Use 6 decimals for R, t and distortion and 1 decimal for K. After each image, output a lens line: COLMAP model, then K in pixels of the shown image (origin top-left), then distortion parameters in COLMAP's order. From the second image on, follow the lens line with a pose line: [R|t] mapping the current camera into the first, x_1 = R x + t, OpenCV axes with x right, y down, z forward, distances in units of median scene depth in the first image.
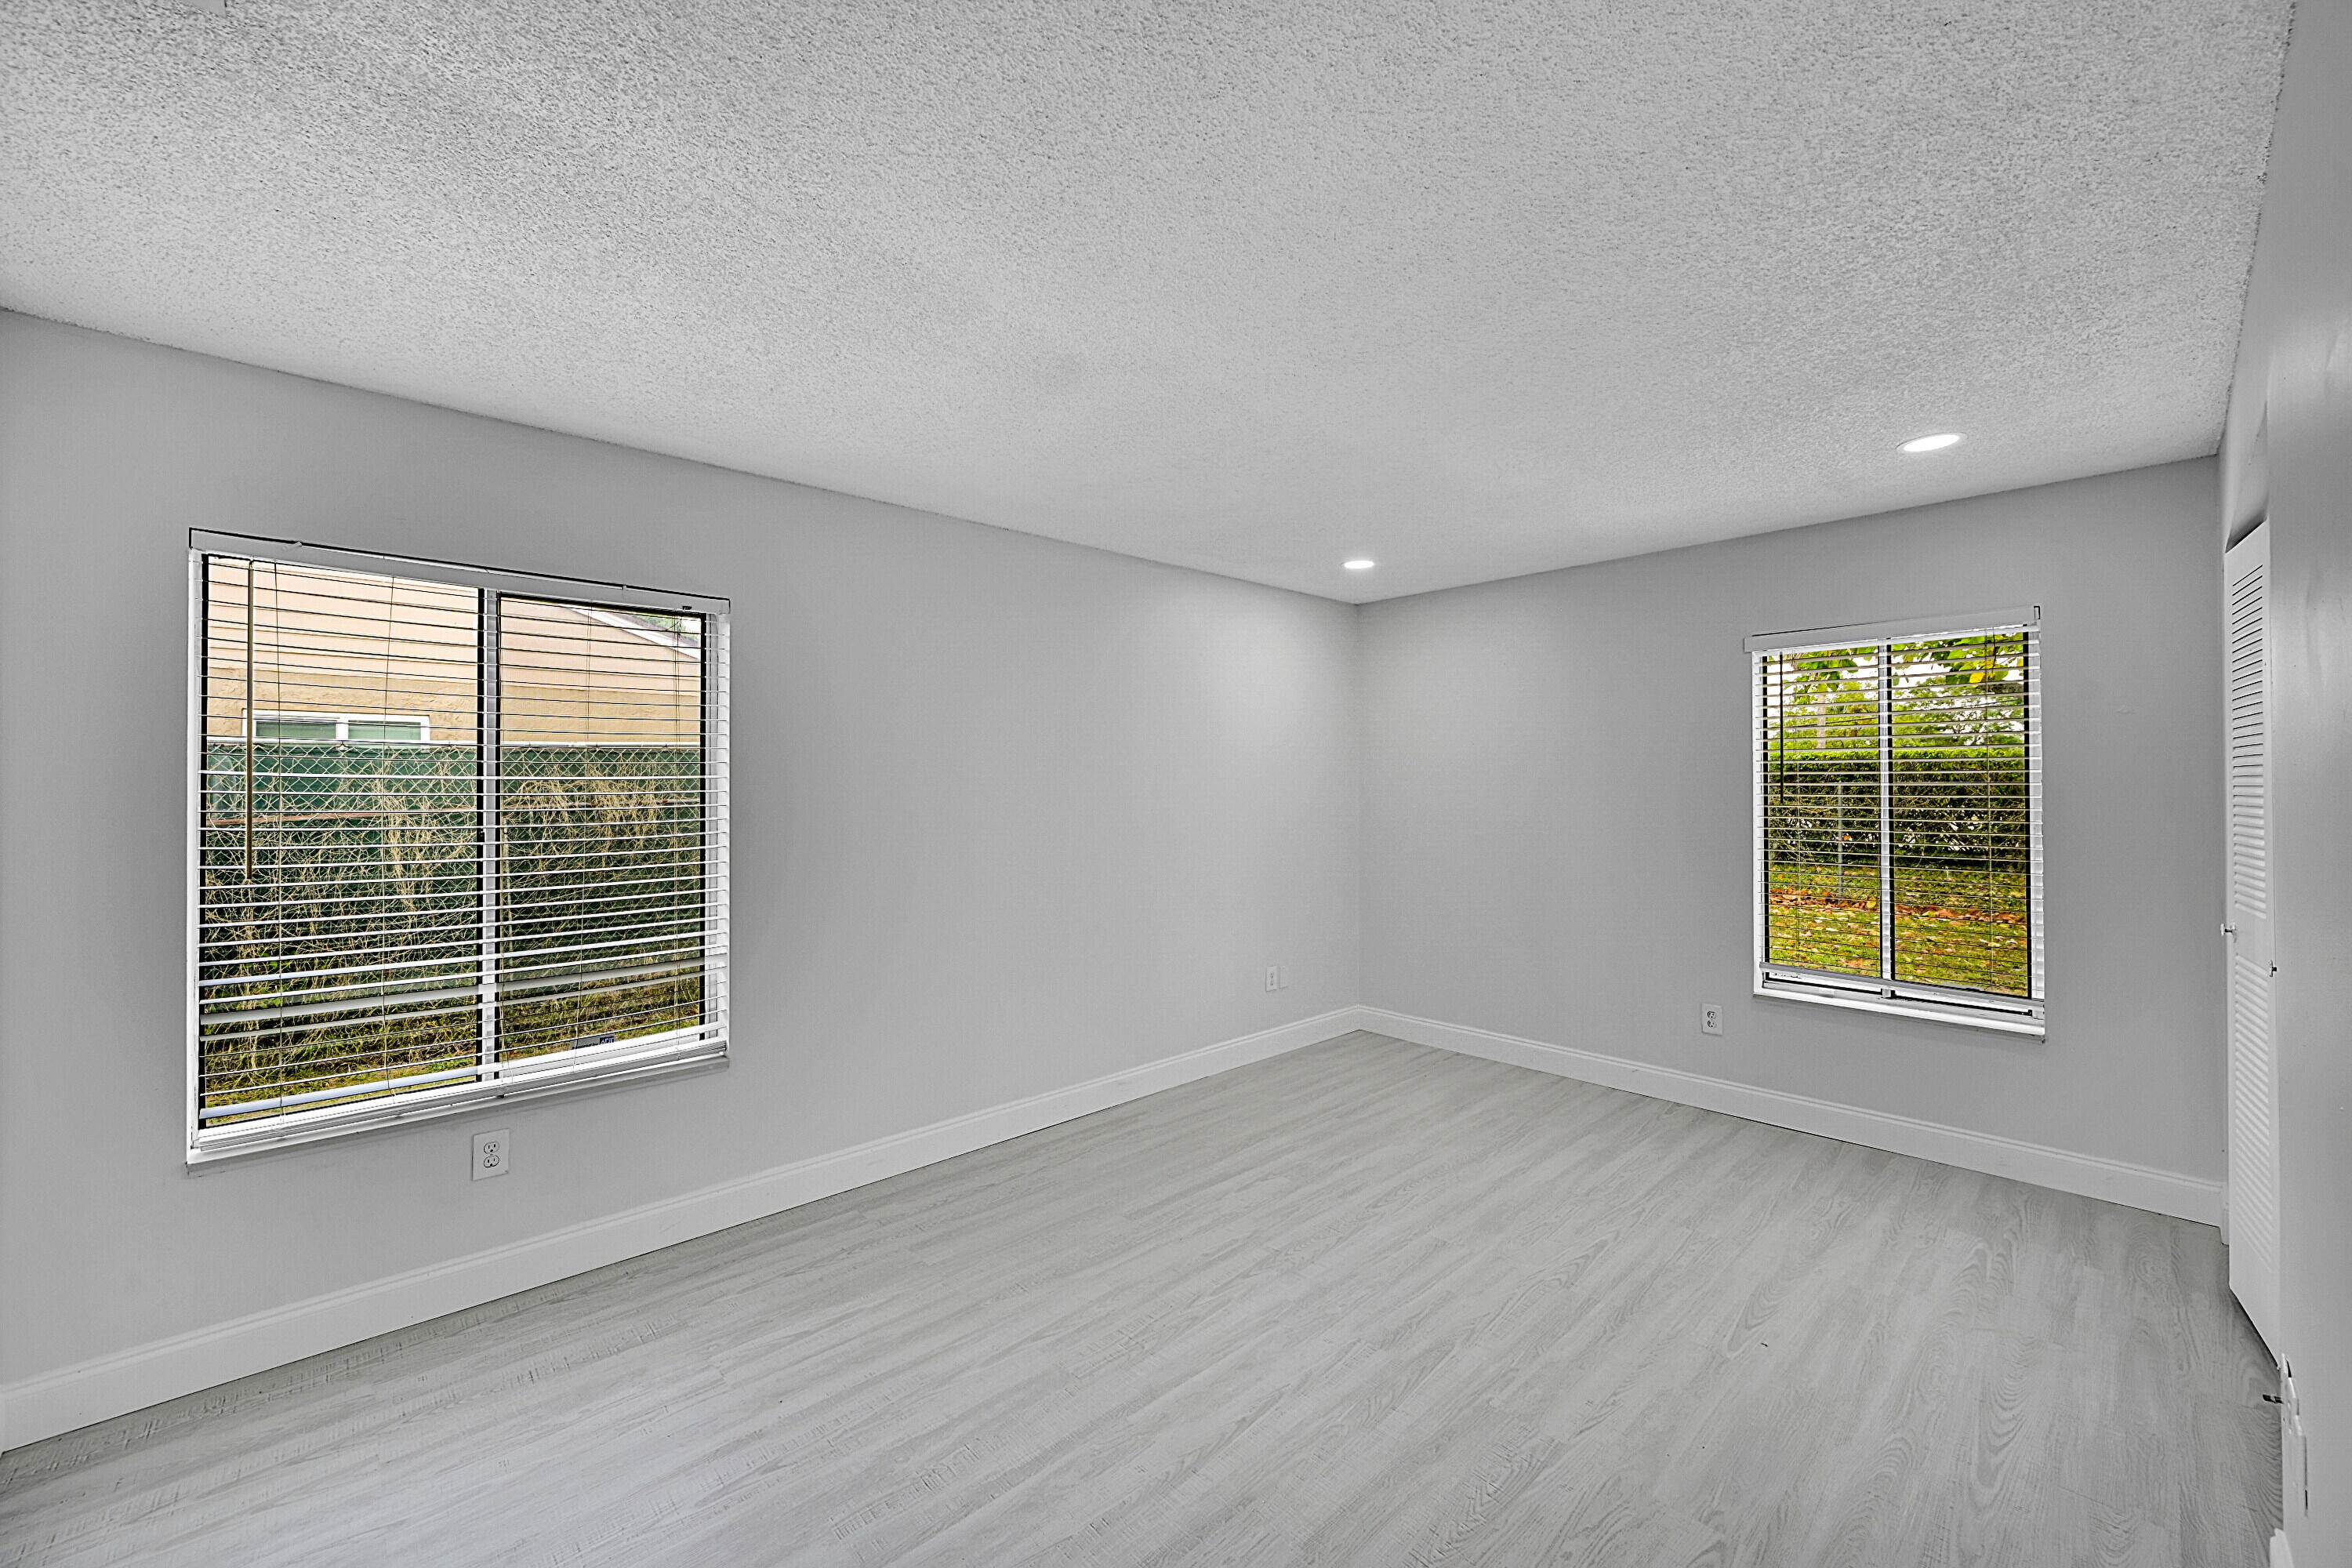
lens RADIAL K [[925.1, 0, 1183.4], [0, 925.1, 778.3], [0, 0, 1]] dist [0.000793, 0.000095]
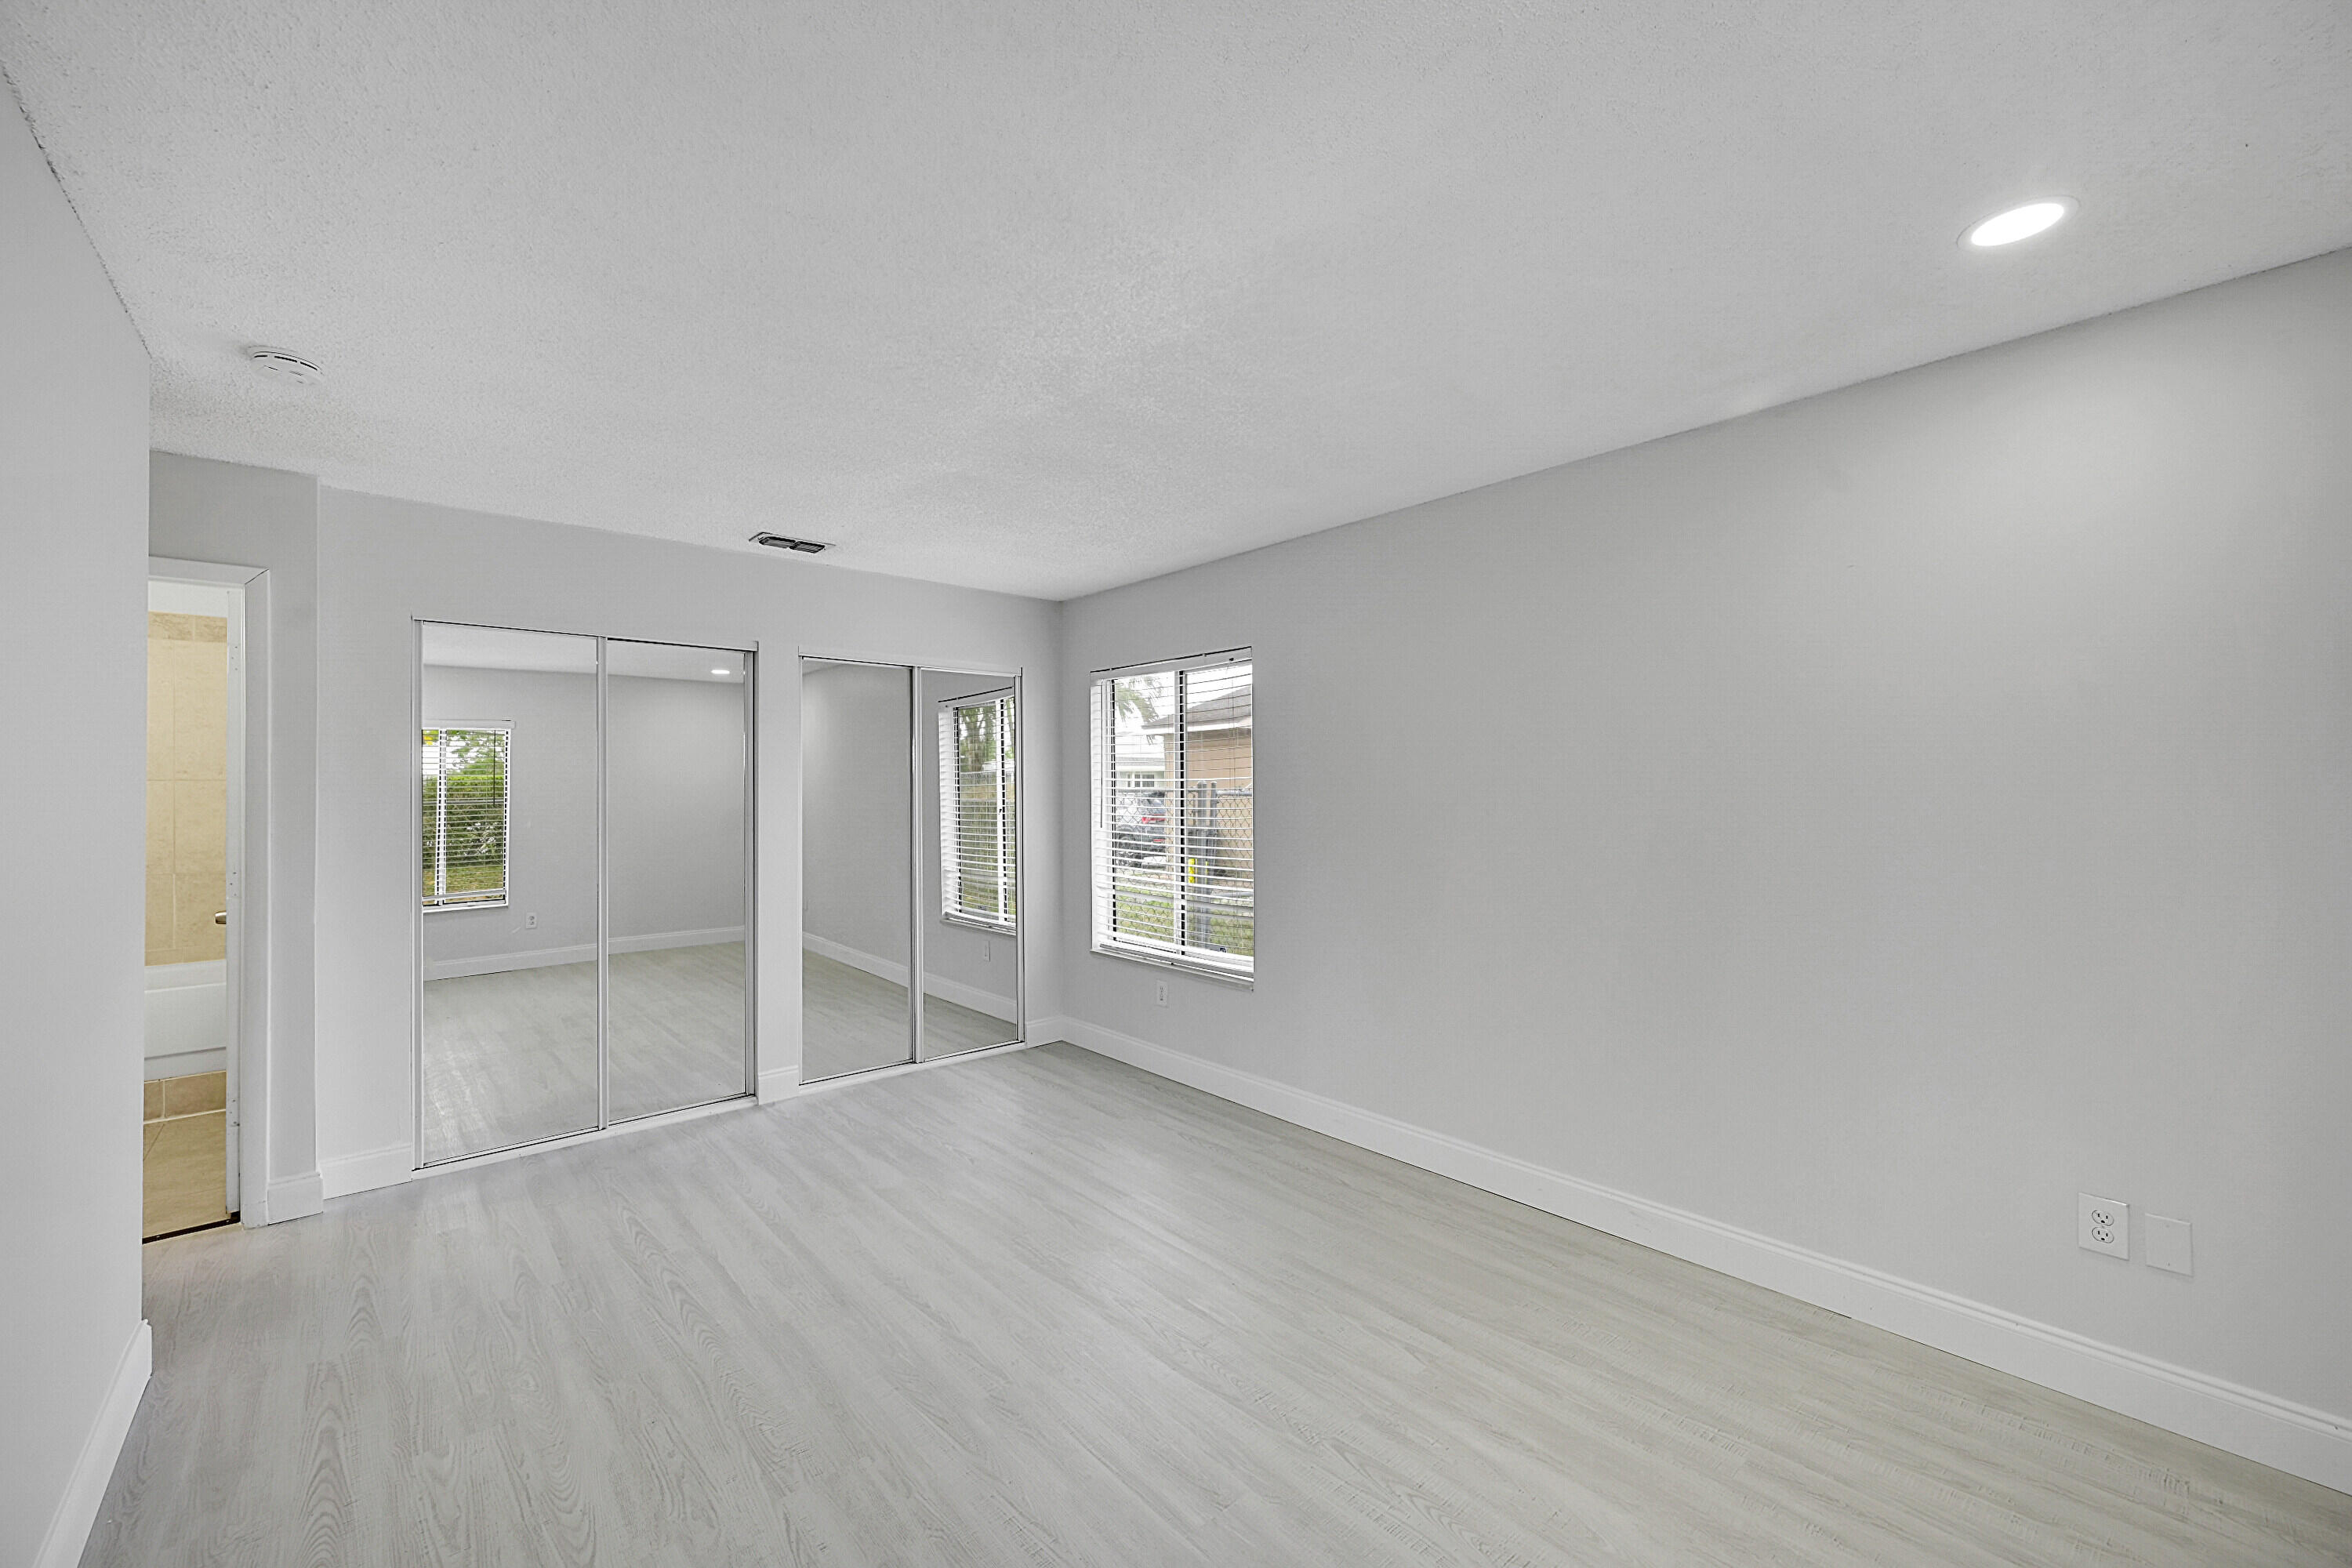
lens RADIAL K [[931.7, 0, 1180.8], [0, 931.7, 777.0], [0, 0, 1]] dist [0.006692, -0.000266]
pose [[-0.040560, -0.007559, -0.999149, 0.882699], [0.016923, 0.999823, -0.008251, 0.008642], [0.999034, -0.017243, -0.040425, 0.958241]]
